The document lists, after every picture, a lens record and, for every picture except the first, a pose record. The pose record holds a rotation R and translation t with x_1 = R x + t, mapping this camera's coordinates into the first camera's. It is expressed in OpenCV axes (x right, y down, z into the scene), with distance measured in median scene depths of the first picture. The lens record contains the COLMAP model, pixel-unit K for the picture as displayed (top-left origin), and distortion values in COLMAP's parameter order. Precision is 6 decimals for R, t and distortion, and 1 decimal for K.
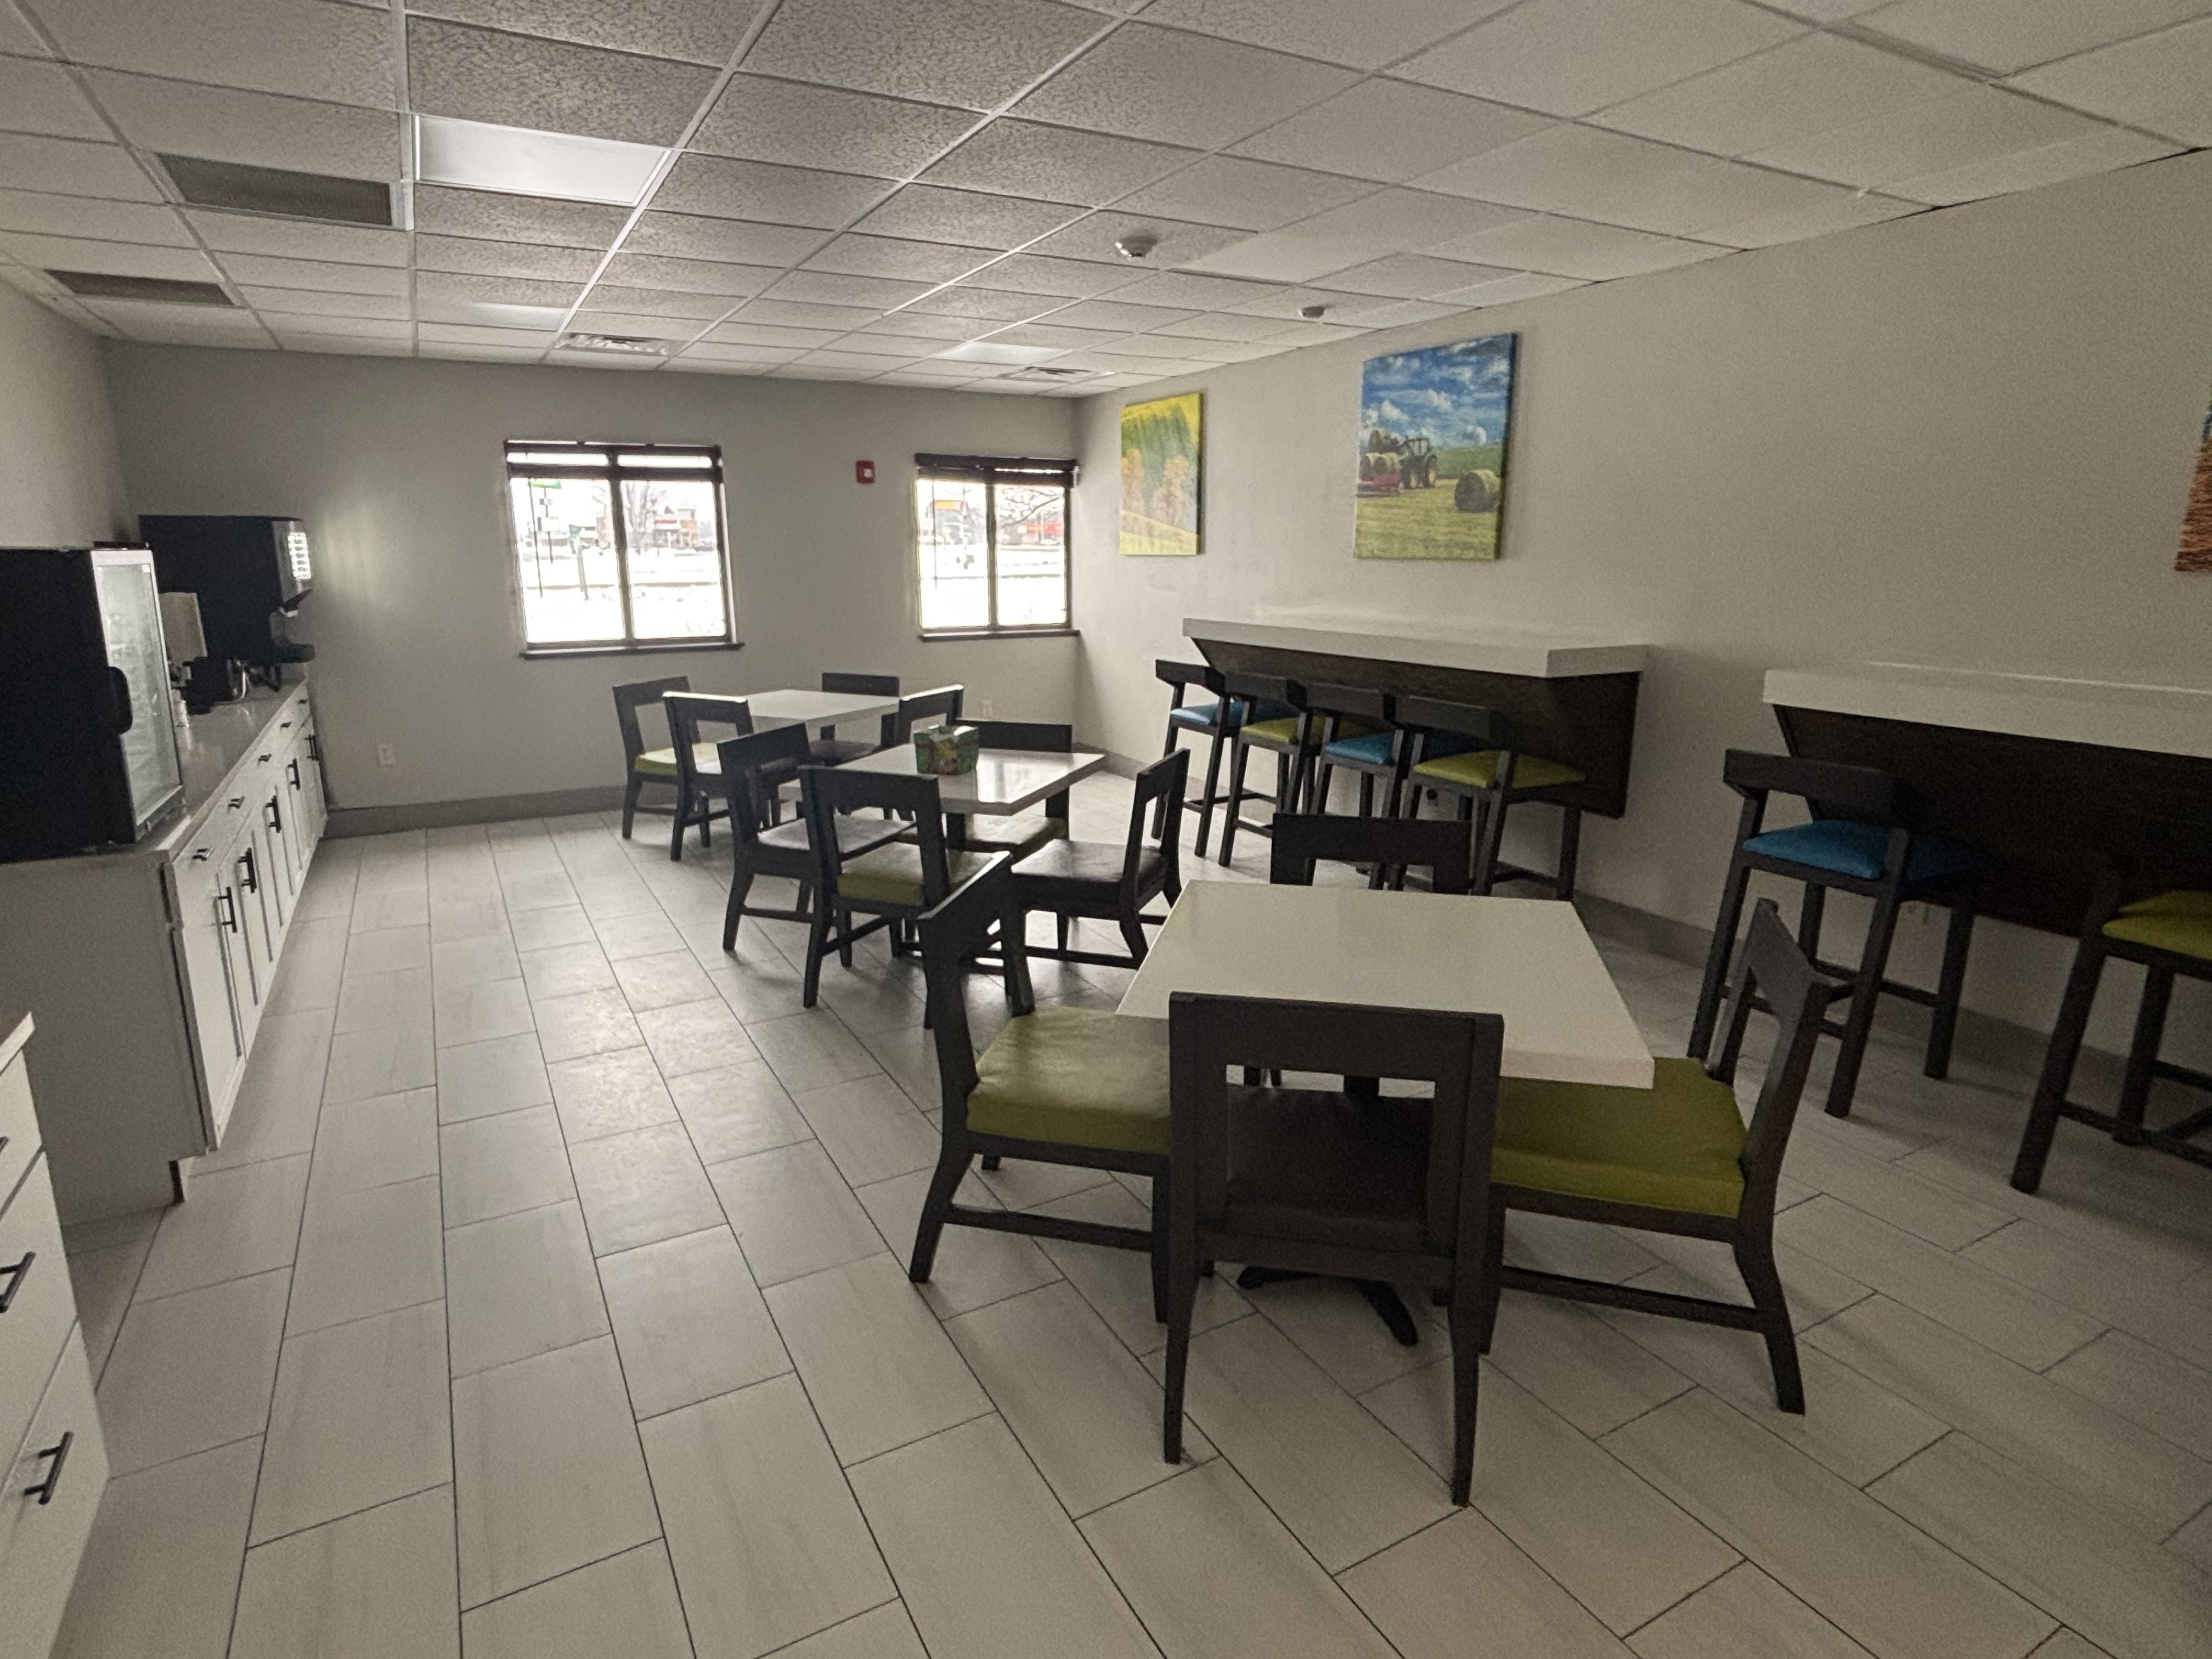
lens RADIAL K [[1209.2, 0, 1102.6], [0, 1209.2, 822.1], [0, 0, 1]] dist [0.000245, -0.002521]
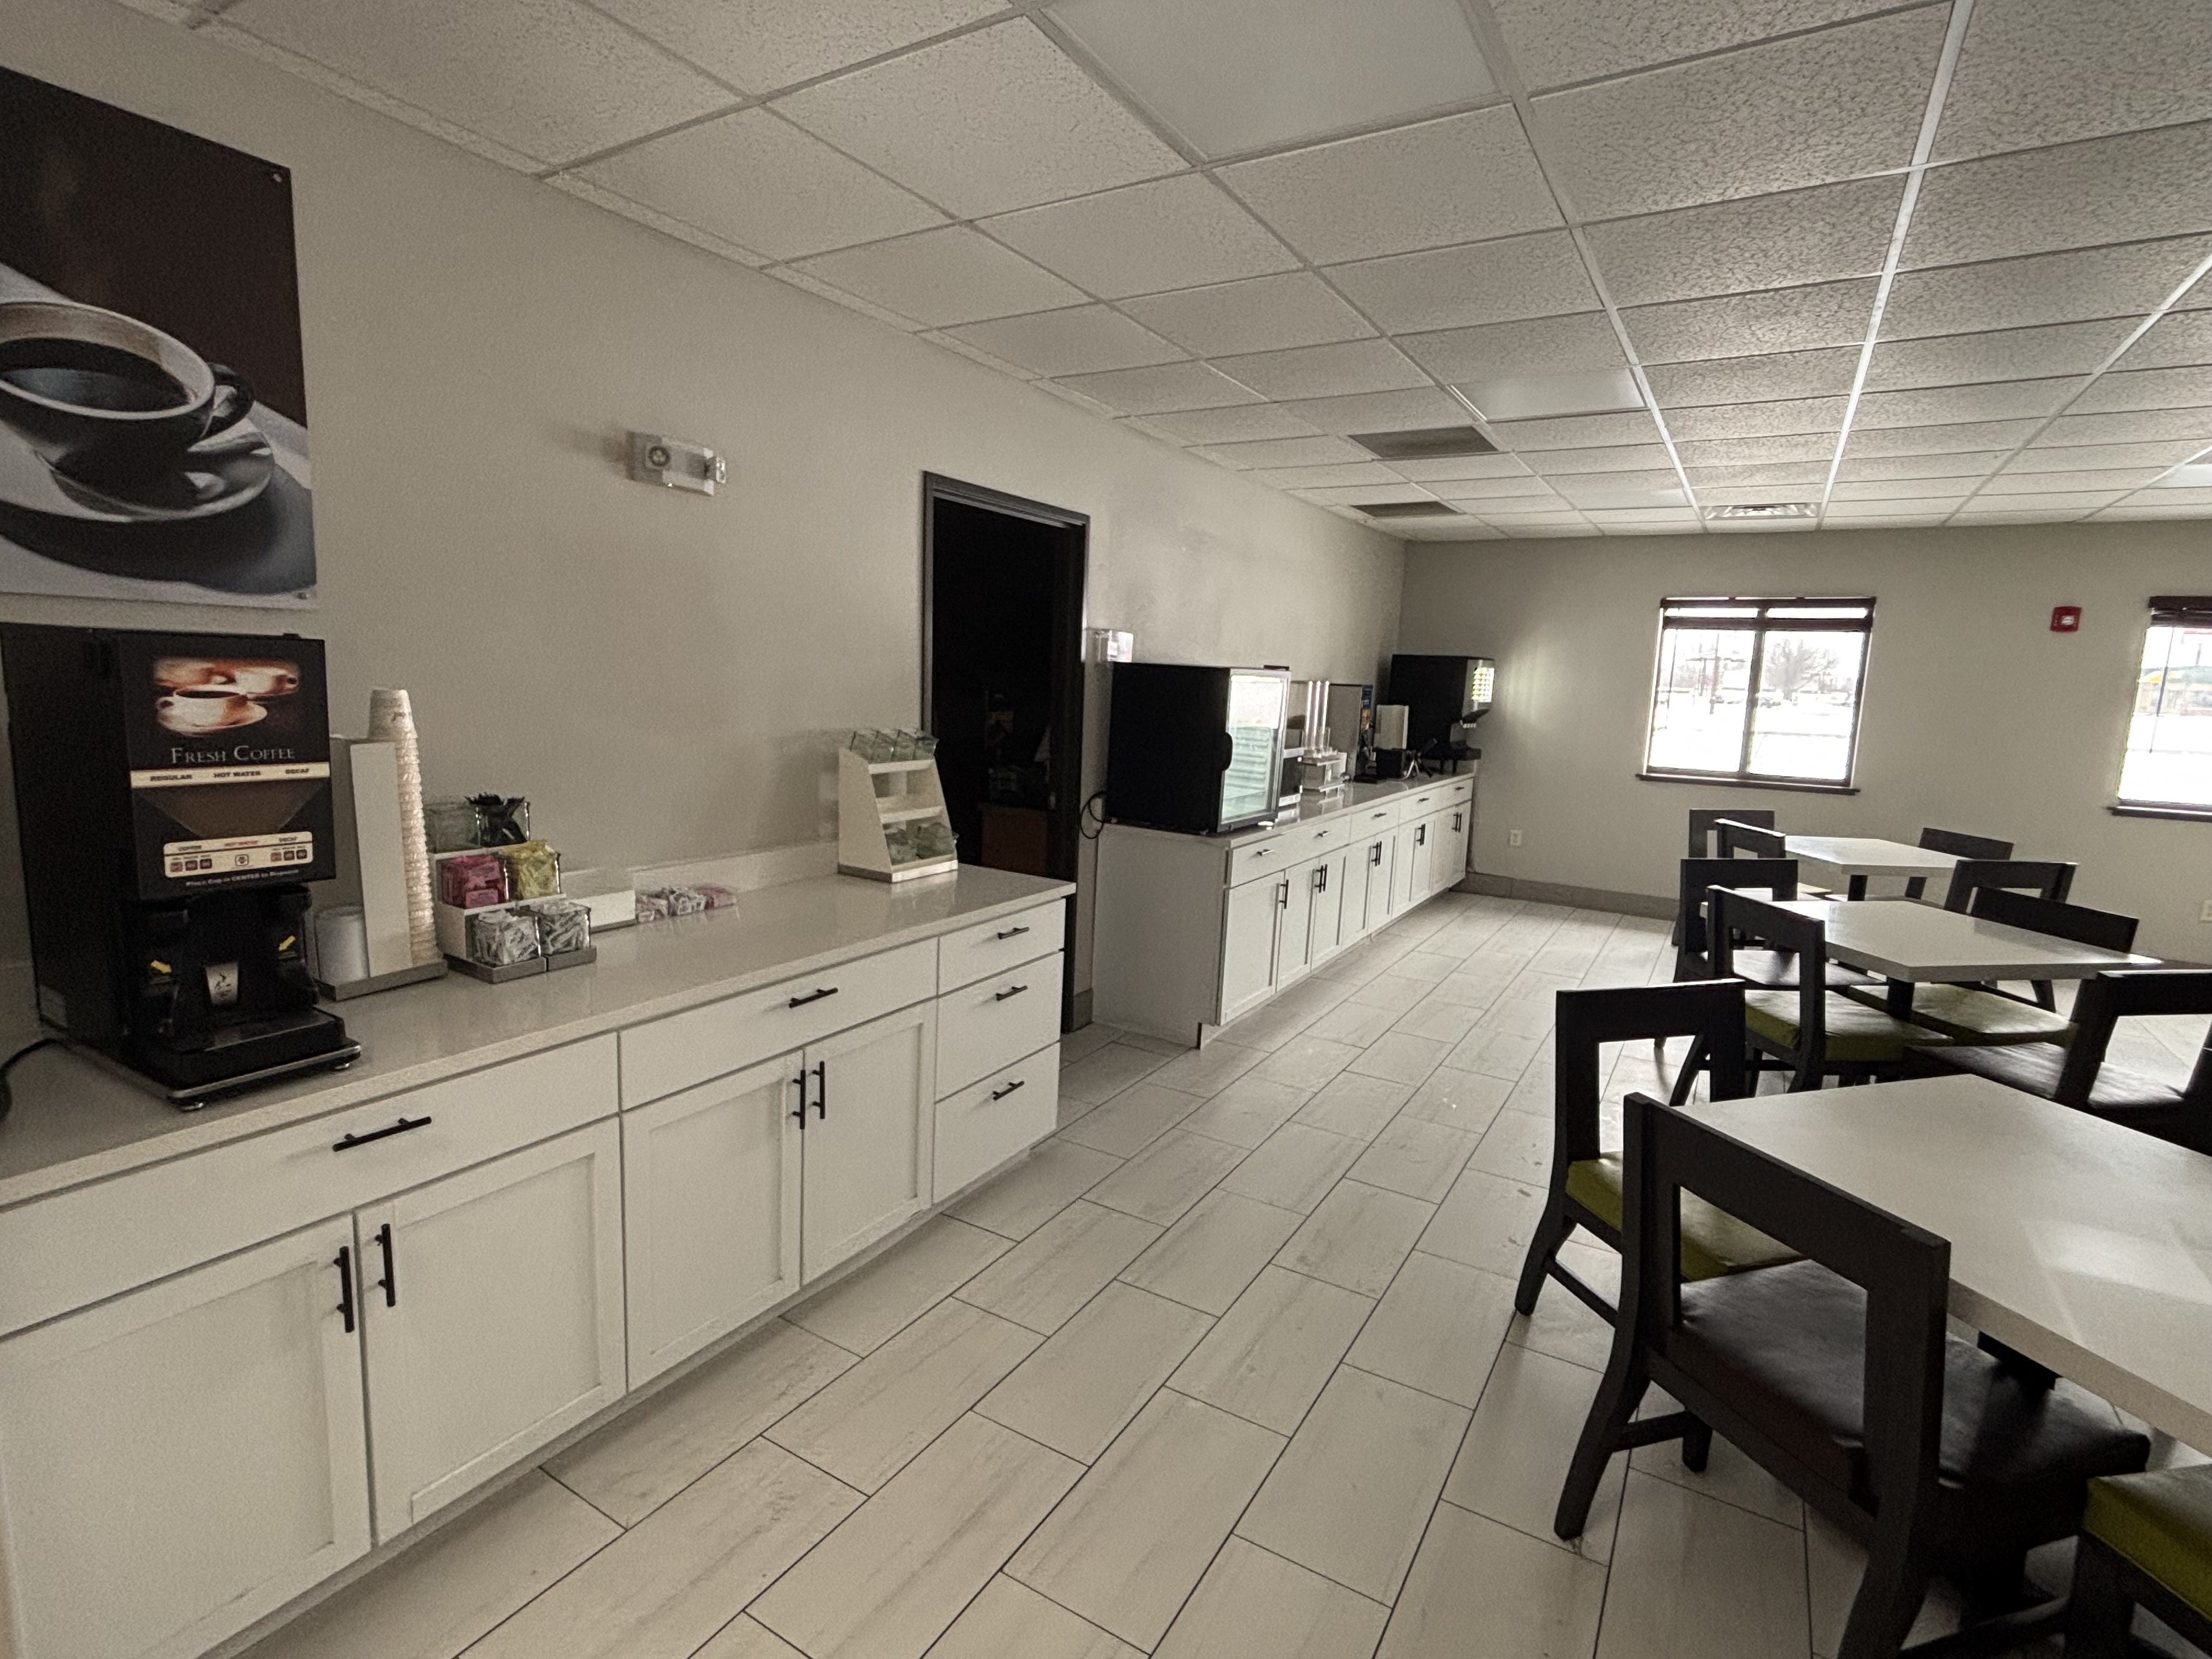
lens RADIAL K [[1088.1, 0, 1105.0], [0, 1088.1, 828.9], [0, 0, 1]] dist [0.001441, 0.001352]
pose [[0.499942, 0.148788, -0.853182, 0.181324], [-0.232322, 0.972066, 0.033386, -0.002057], [0.834317, 0.181522, 0.520543, 0.021377]]
